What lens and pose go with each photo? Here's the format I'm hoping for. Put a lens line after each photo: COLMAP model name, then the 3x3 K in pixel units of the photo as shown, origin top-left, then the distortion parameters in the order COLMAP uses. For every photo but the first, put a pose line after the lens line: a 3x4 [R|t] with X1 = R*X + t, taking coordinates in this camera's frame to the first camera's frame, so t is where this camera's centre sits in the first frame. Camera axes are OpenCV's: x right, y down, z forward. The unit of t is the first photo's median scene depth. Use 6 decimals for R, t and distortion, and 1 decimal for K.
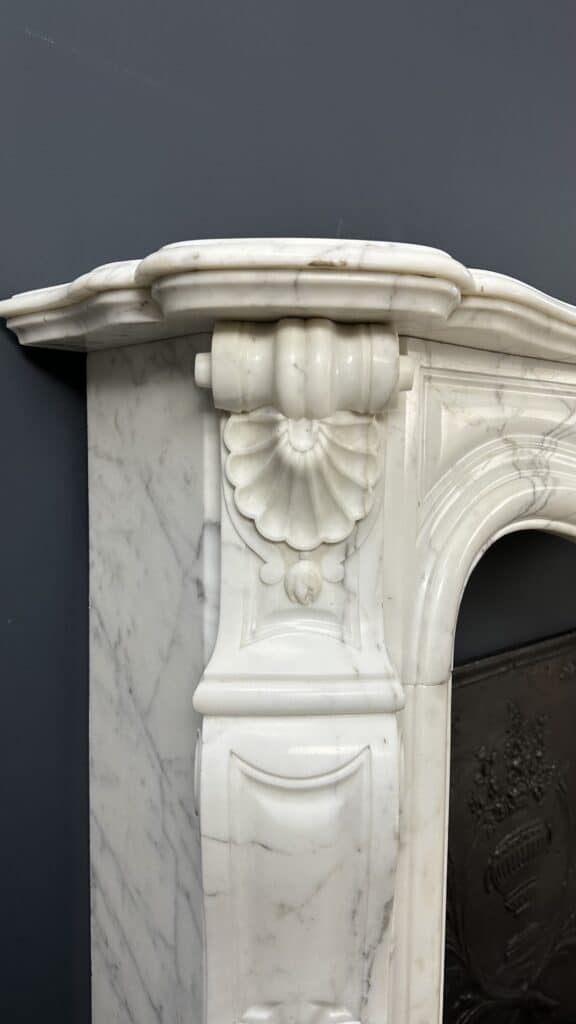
lens RADIAL K [[751.6, 0, 346.0], [0, 751.6, 506.8], [0, 0, 1]] dist [0.066544, -0.124012]
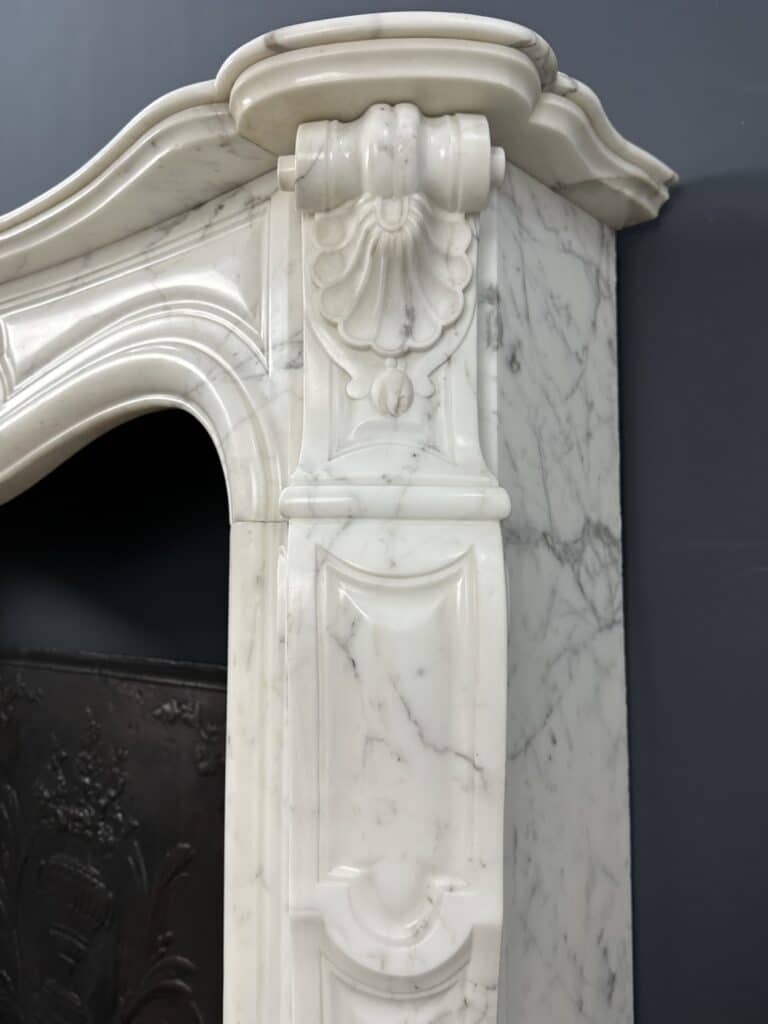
lens RADIAL K [[840.4, 0, 278.1], [0, 840.4, 514.9], [0, 0, 1]] dist [0.099133, -0.186609]
pose [[0.023356, -0.105345, -0.994161, 2.544528], [-0.079357, 0.991099, -0.106885, 0.242572], [0.996573, 0.081390, 0.014788, 2.425446]]
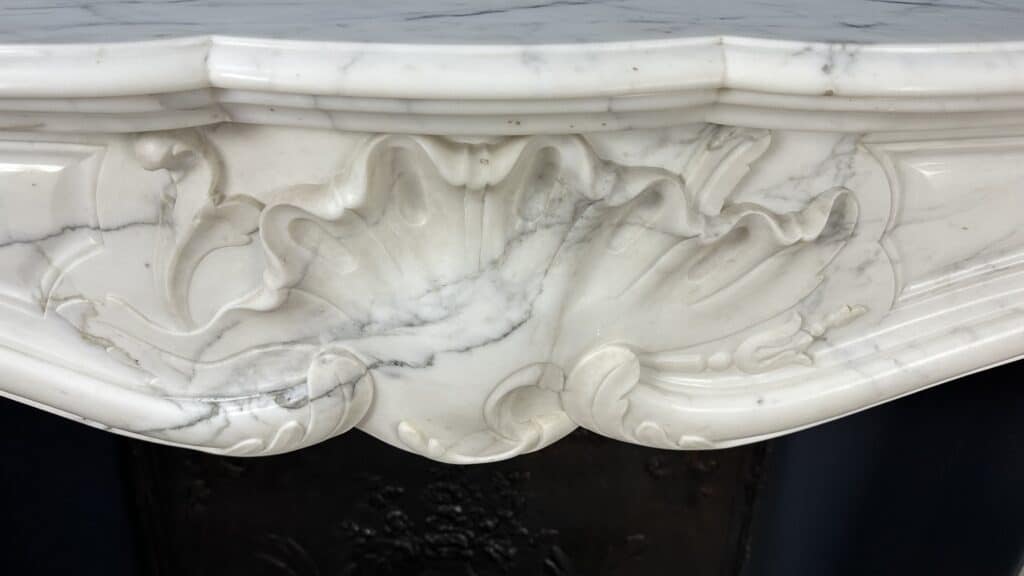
lens RADIAL K [[764.8, 0, 467.4], [0, 764.8, 275.2], [0, 0, 1]] dist [0.075330, -0.139025]
pose [[0.716521, 0.328291, -0.615485, 1.286904], [-0.046759, 0.902953, 0.427187, -0.401065], [0.695996, -0.277309, 0.662336, 1.178605]]
